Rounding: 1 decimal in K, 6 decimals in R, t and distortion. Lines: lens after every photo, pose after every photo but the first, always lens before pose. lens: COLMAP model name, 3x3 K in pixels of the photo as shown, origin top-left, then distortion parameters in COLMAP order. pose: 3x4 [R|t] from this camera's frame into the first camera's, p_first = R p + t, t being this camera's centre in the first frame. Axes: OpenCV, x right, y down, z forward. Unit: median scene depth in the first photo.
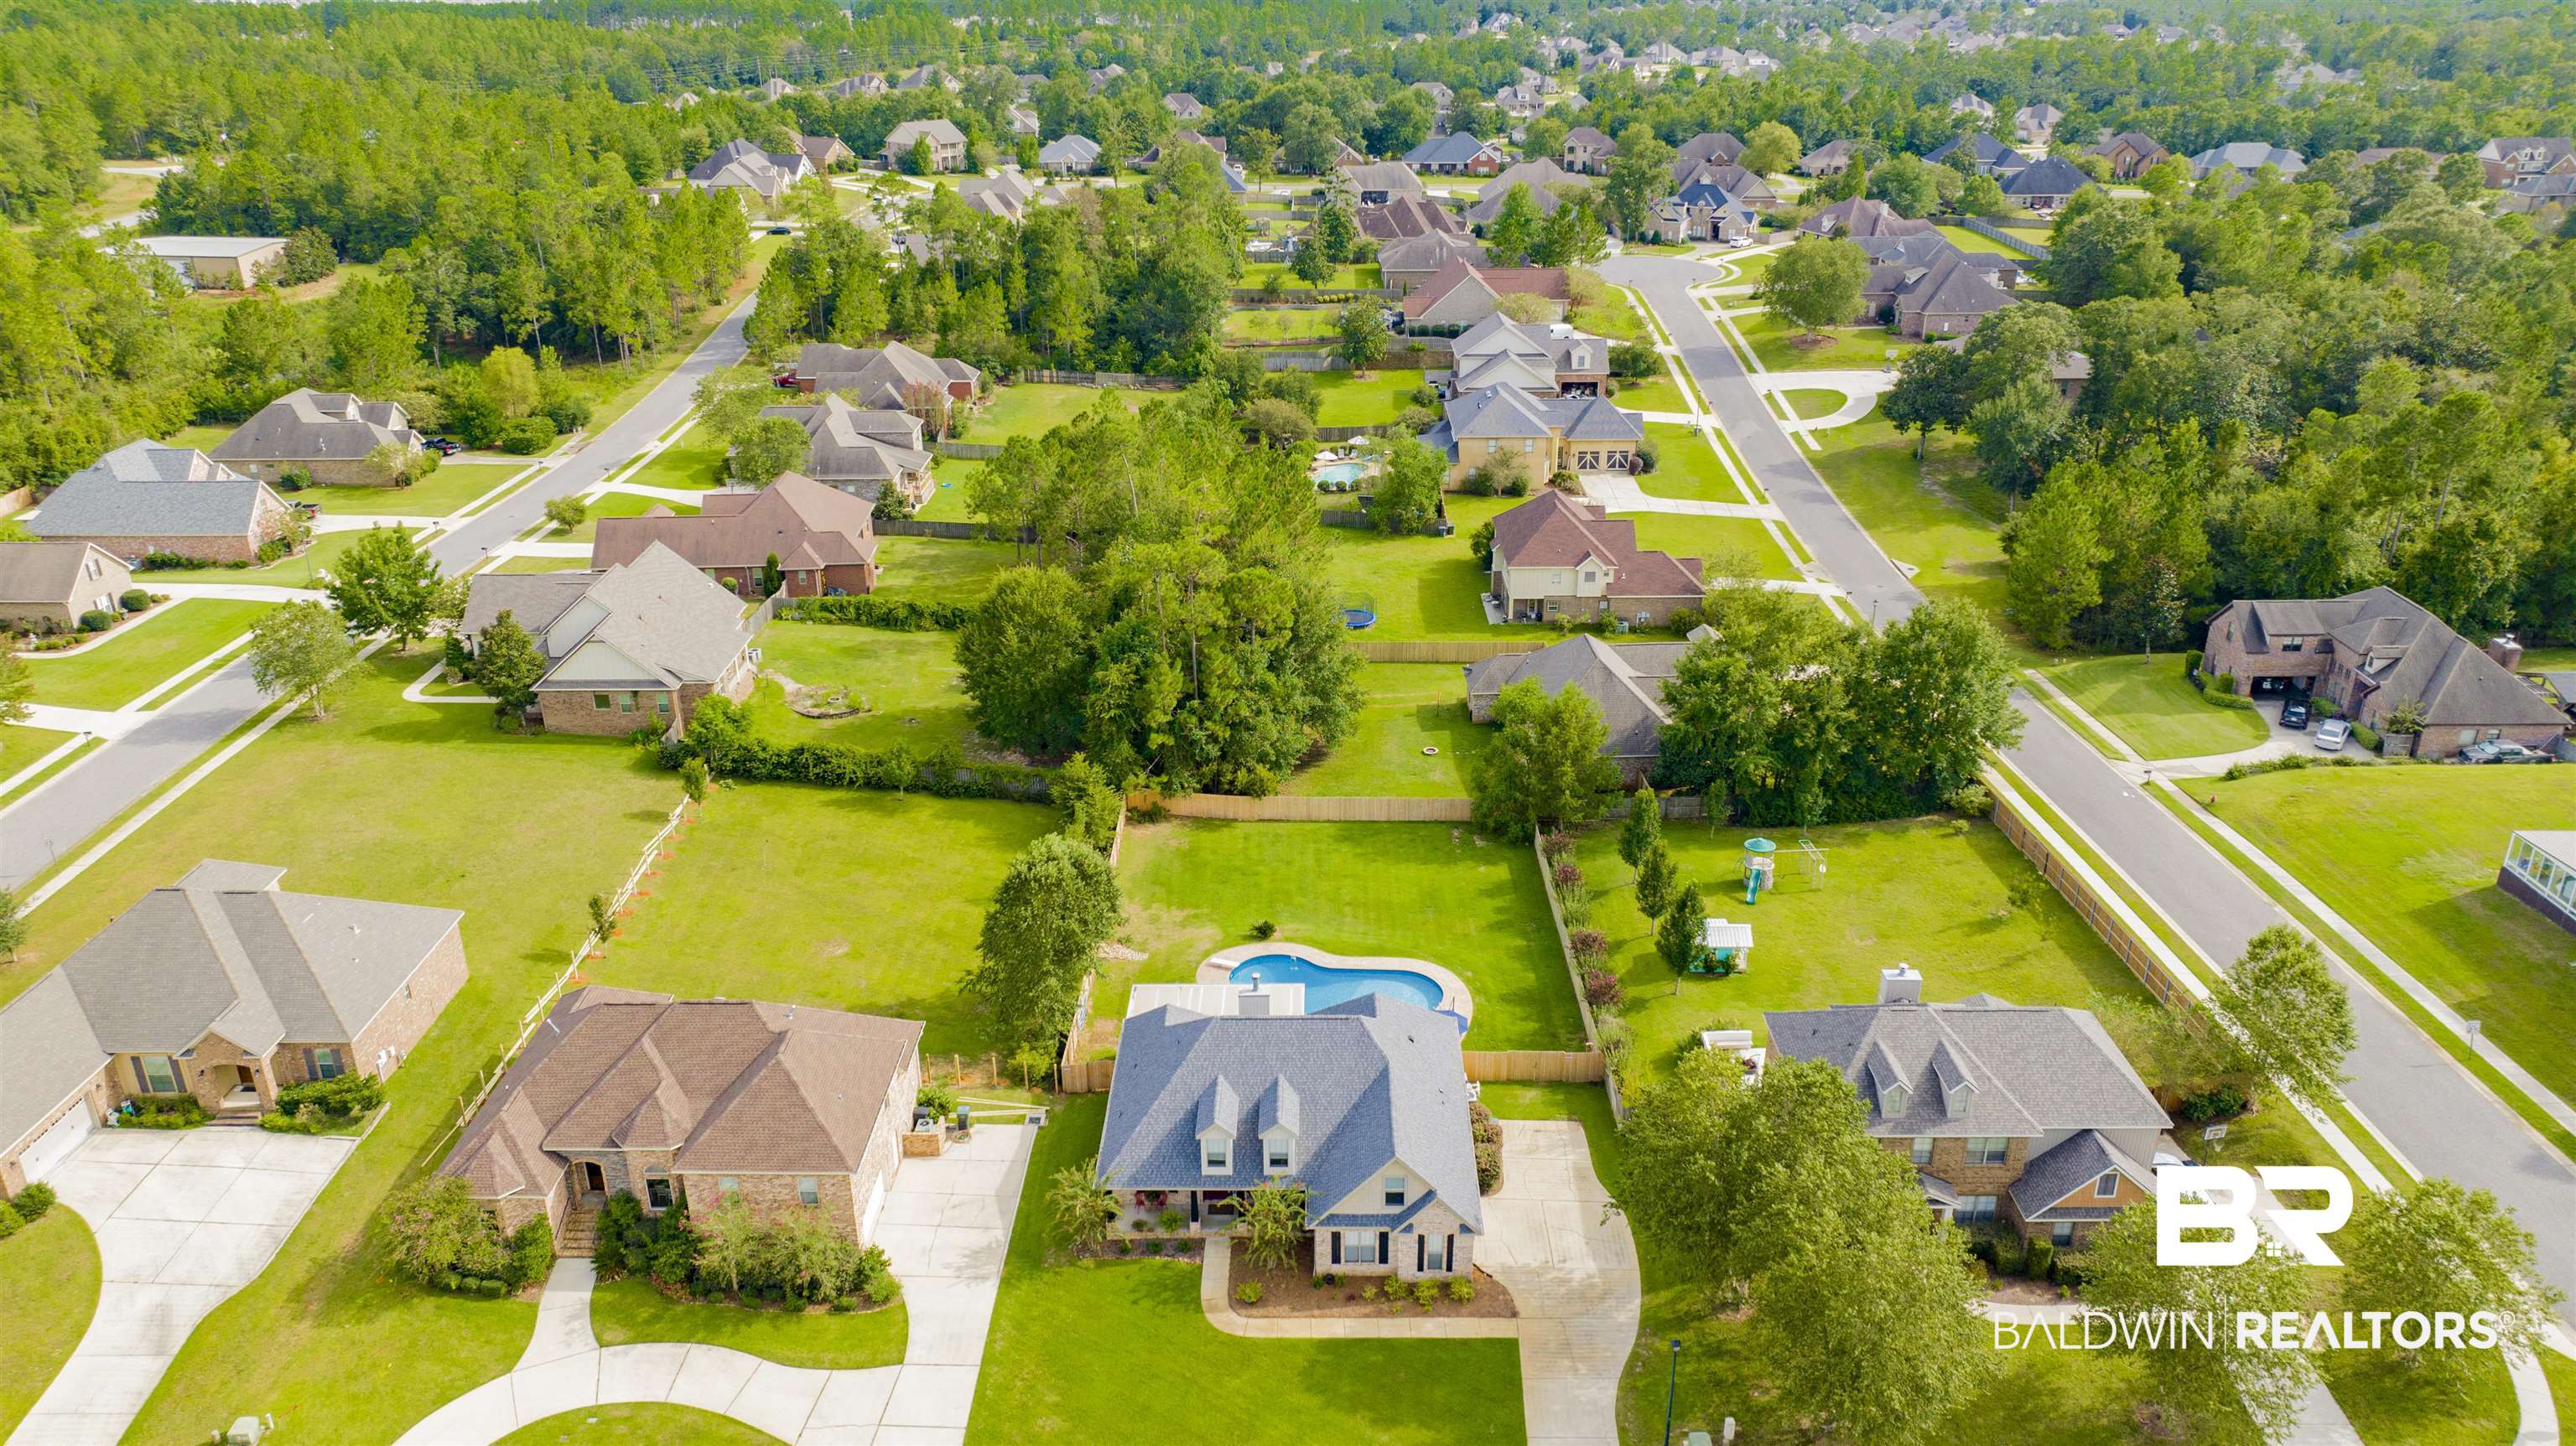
lens RADIAL K [[1808.8, 0, 1288.0], [0, 1808.8, 723.0], [0, 0, 1]] dist [-0.027197, 0.050862]
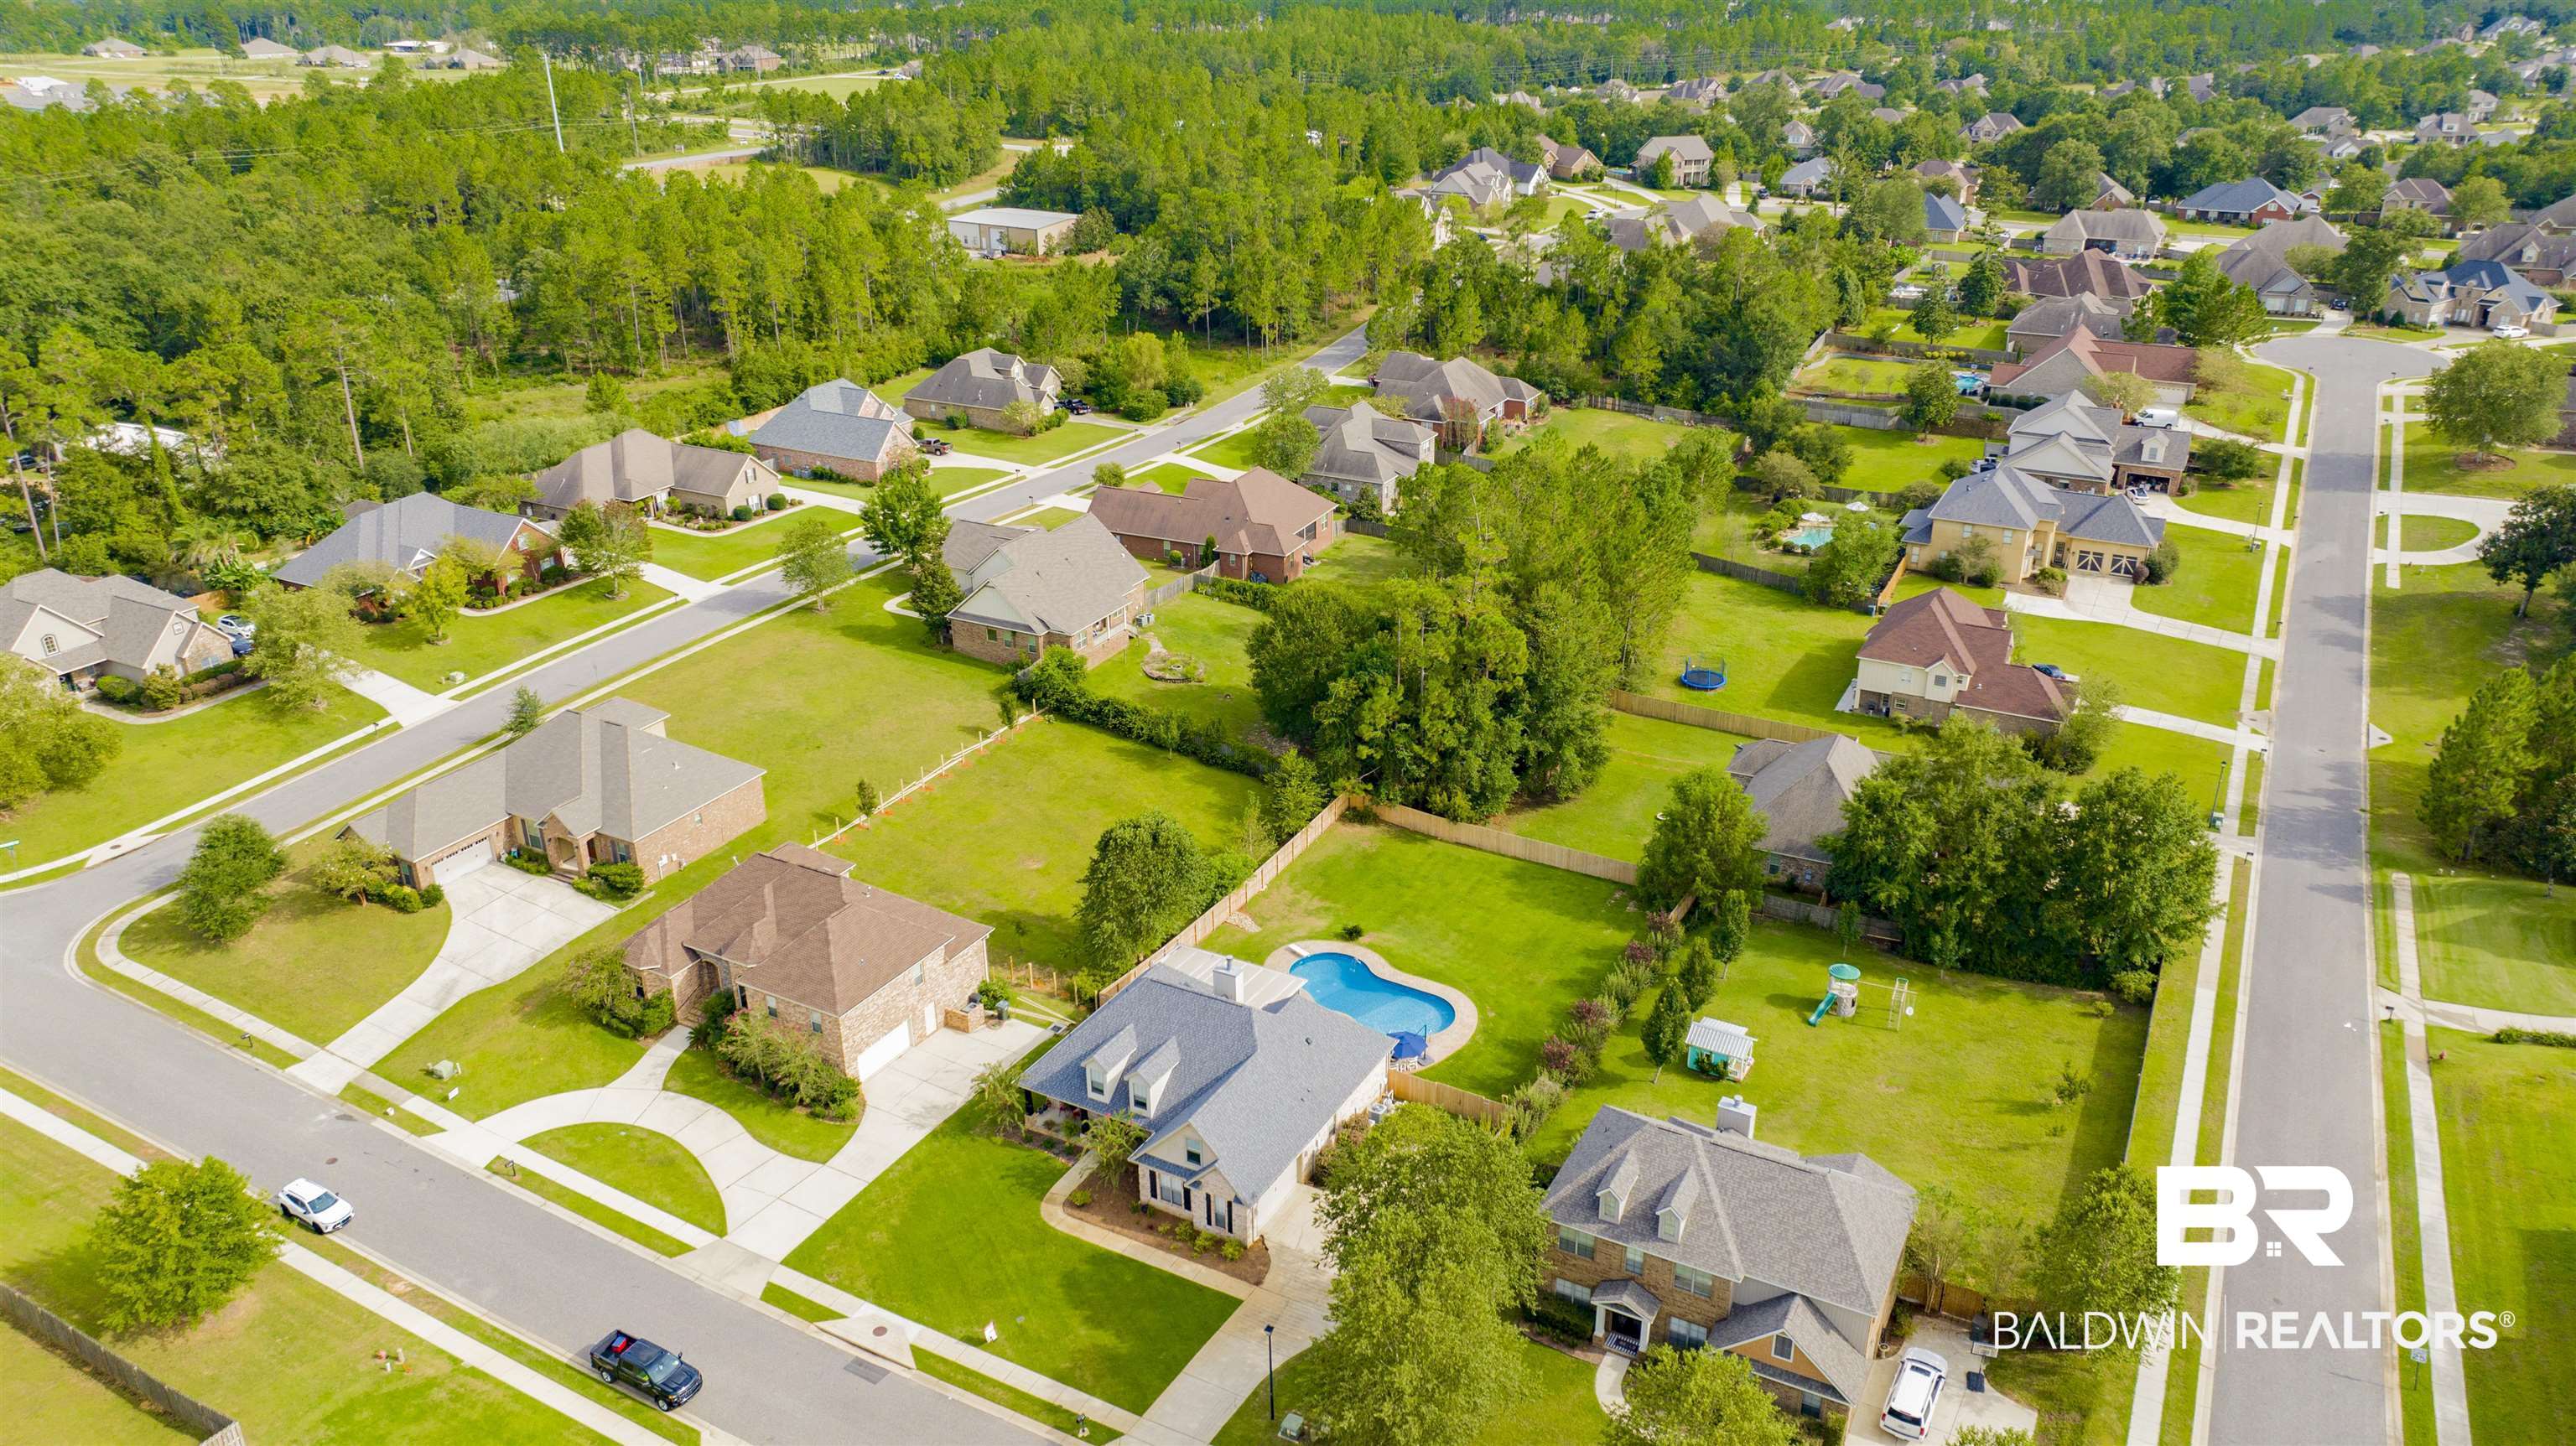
lens RADIAL K [[1808.8, 0, 1288.0], [0, 1808.8, 723.0], [0, 0, 1]] dist [-0.027197, 0.050862]
pose [[0.880990, 0.188749, -0.433856, 0.349362], [-0.185020, 0.981397, 0.051255, -0.053654], [0.435459, 0.035117, 0.899523, -0.029423]]
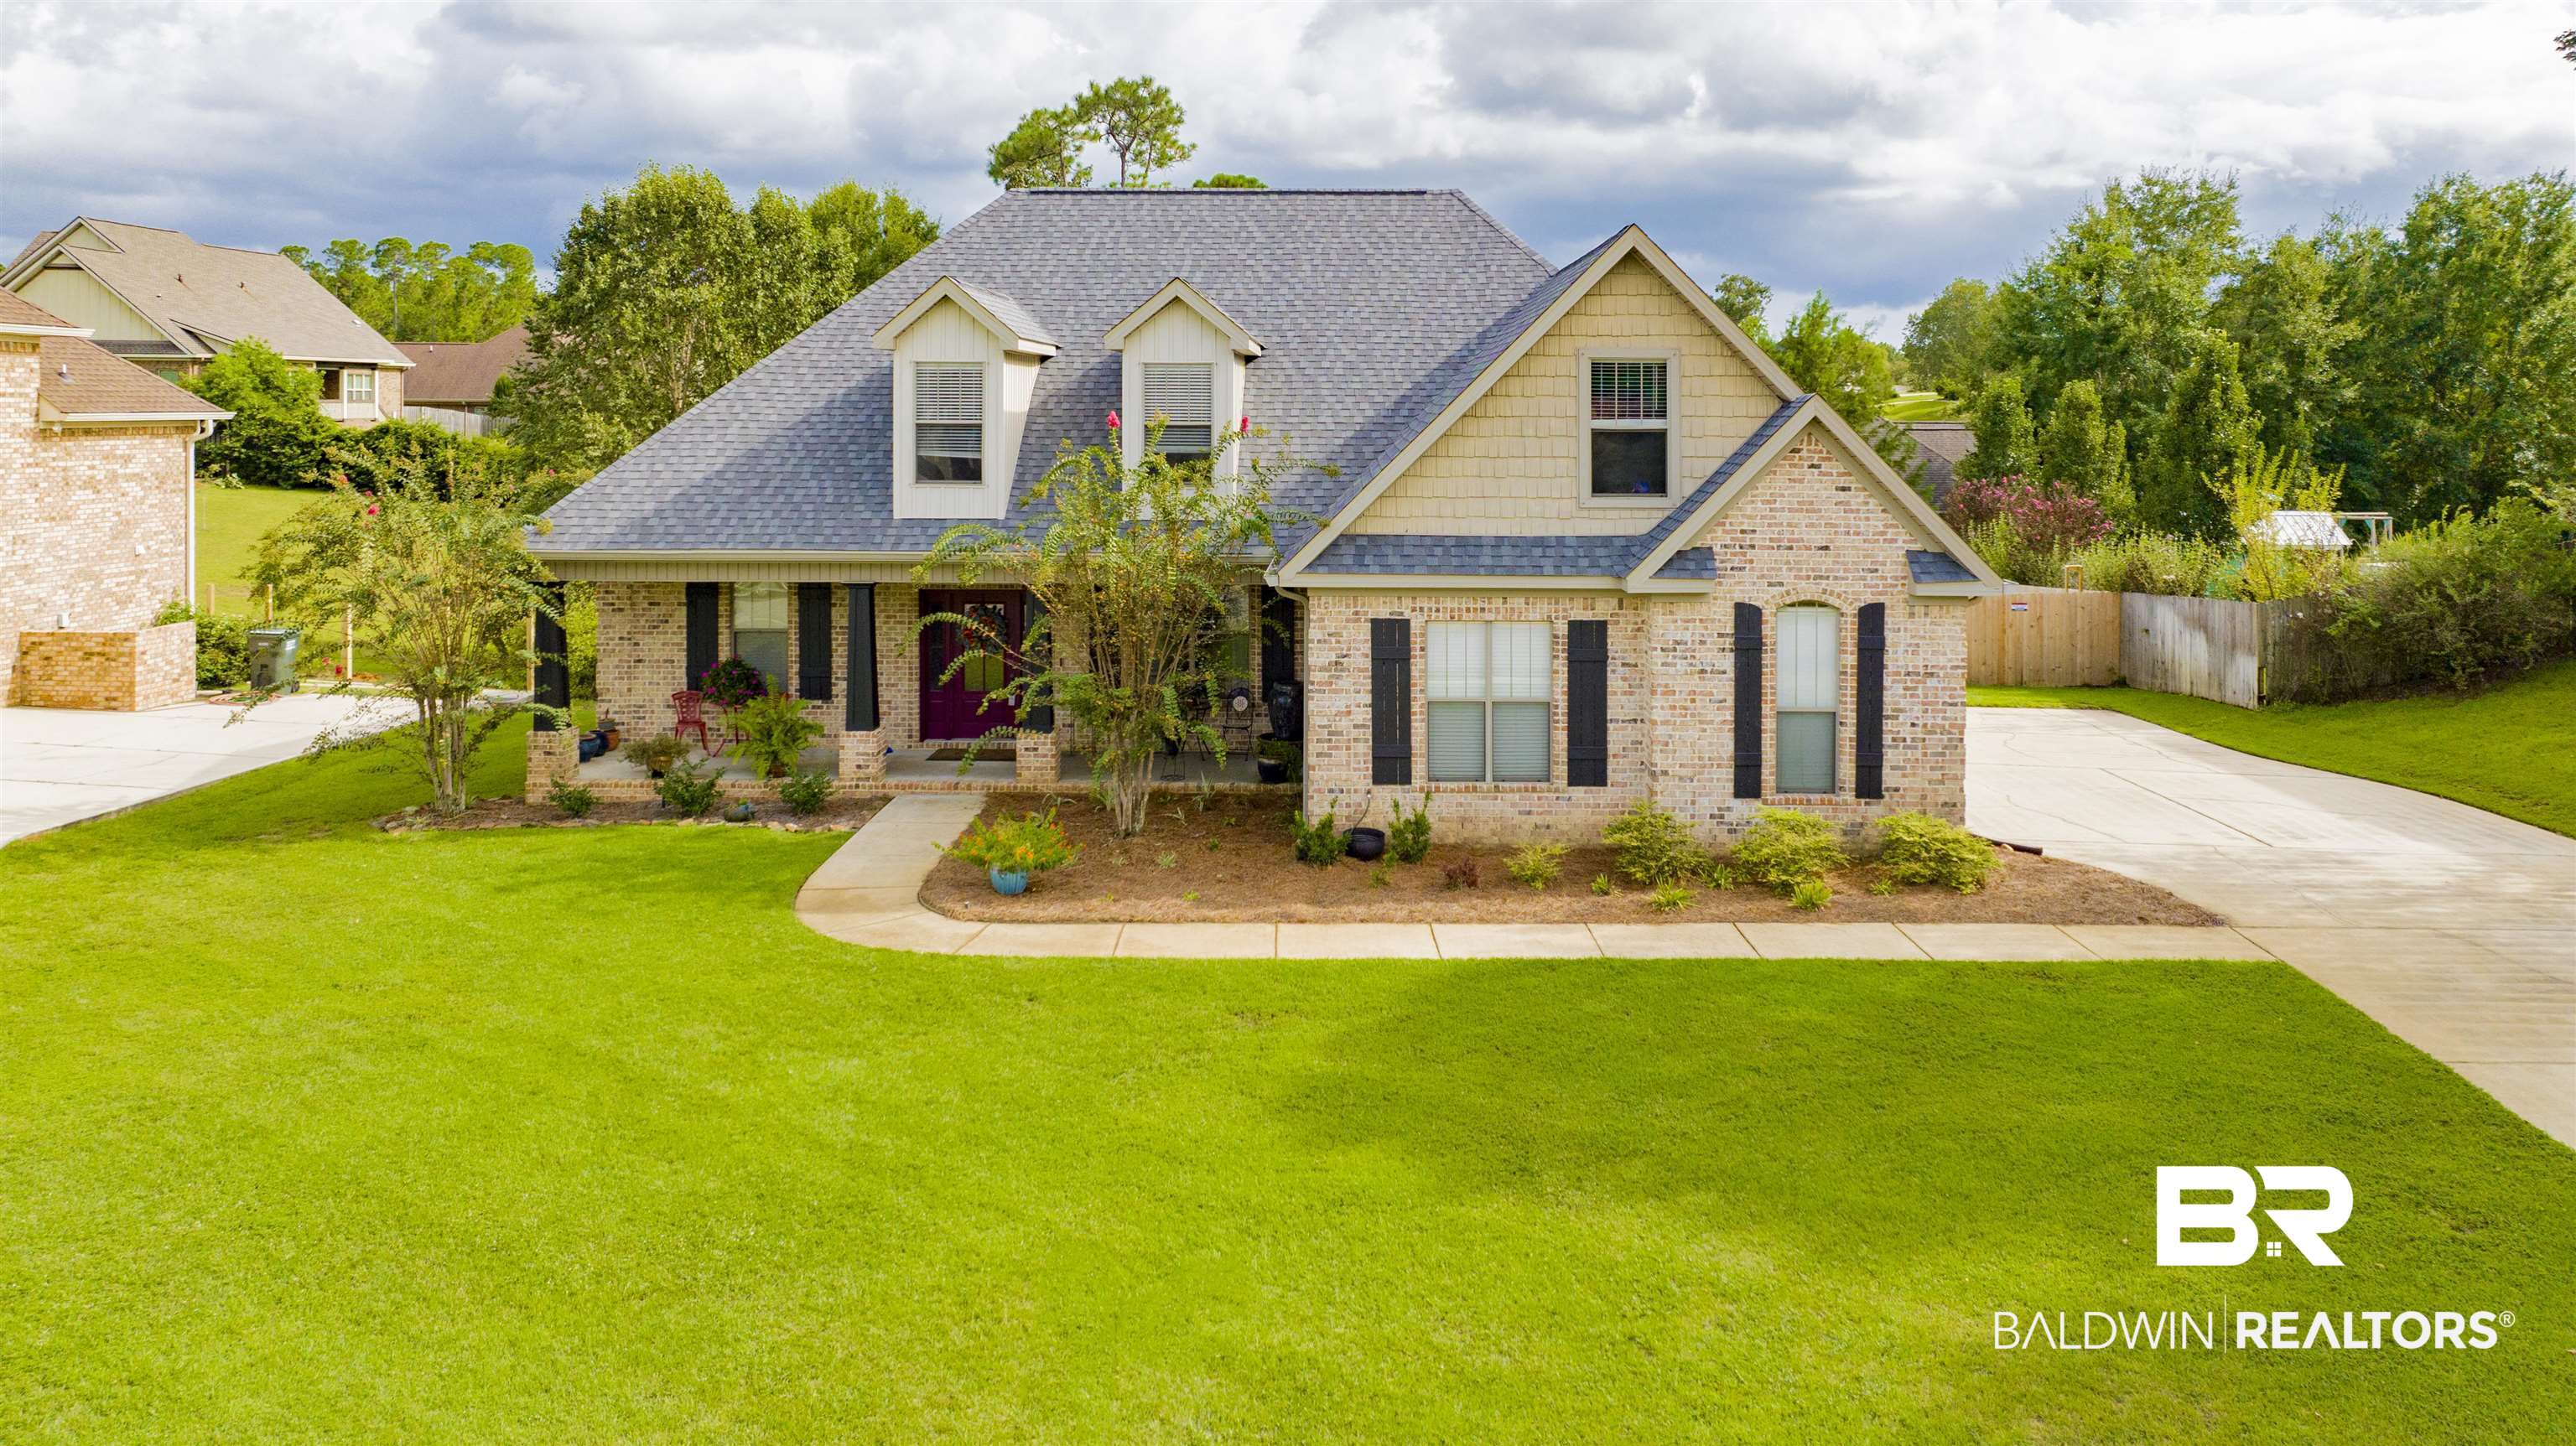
lens RADIAL K [[1863.1, 0, 1317.6], [0, 1863.1, 453.4], [0, 0, 1]] dist [-0.006458, 0.000153]
pose [[0.999926, 0.011739, -0.003212, 0.010559], [-0.012081, 0.925573, -0.378375, 0.218729], [-0.001468, 0.378386, 0.925647, 0.465949]]
